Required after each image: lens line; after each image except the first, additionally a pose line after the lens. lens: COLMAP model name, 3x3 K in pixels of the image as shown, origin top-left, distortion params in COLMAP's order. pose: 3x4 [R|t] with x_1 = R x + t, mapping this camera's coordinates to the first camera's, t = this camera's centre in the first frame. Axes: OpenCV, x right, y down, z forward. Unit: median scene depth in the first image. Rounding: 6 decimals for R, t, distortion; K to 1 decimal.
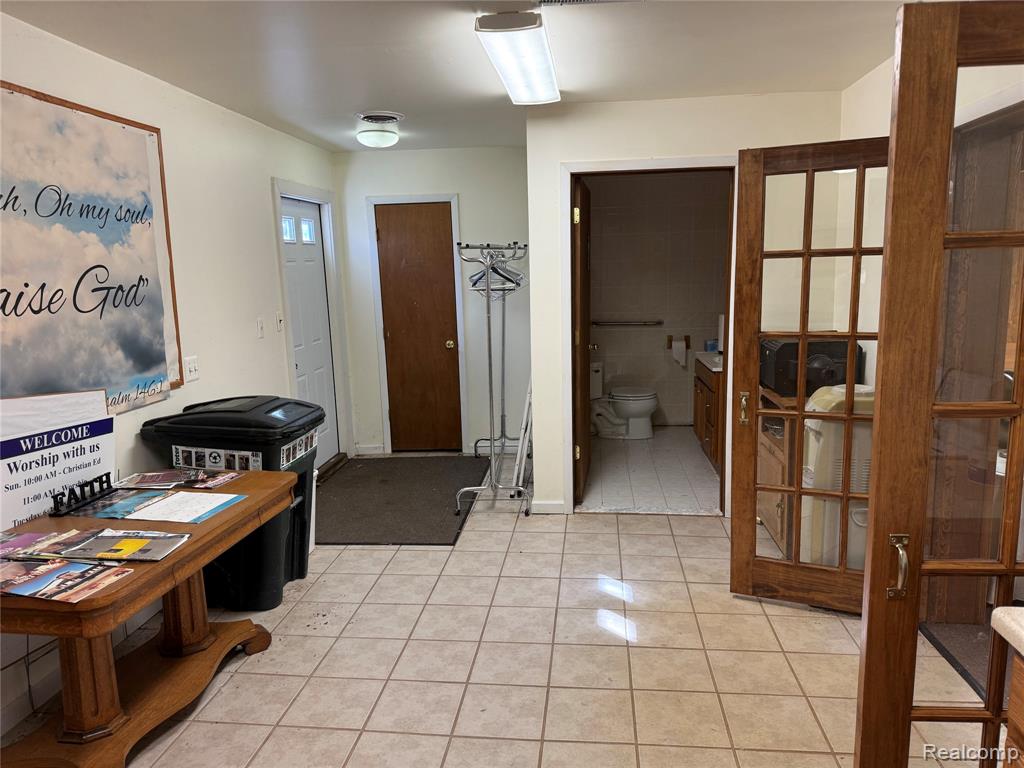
lens RADIAL K [[712.9, 0, 511.9], [0, 712.9, 385.6], [0, 0, 1]] dist [0.002154, 0.000162]
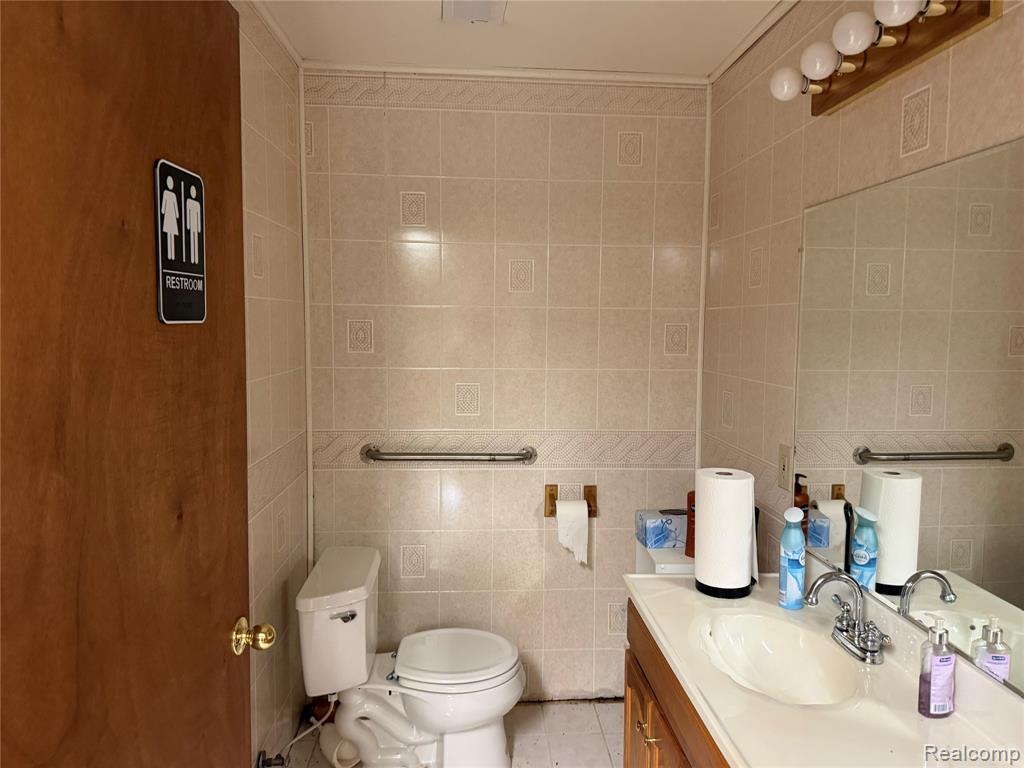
lens RADIAL K [[712.9, 0, 513.2], [0, 712.9, 380.9], [0, 0, 1]] dist [0.002154, 0.000162]
pose [[0.984850, 0.012806, 0.172933, 0.126745], [-0.000034, 0.997283, -0.073660, -0.101389], [-0.173406, 0.072538, 0.982175, 0.588190]]
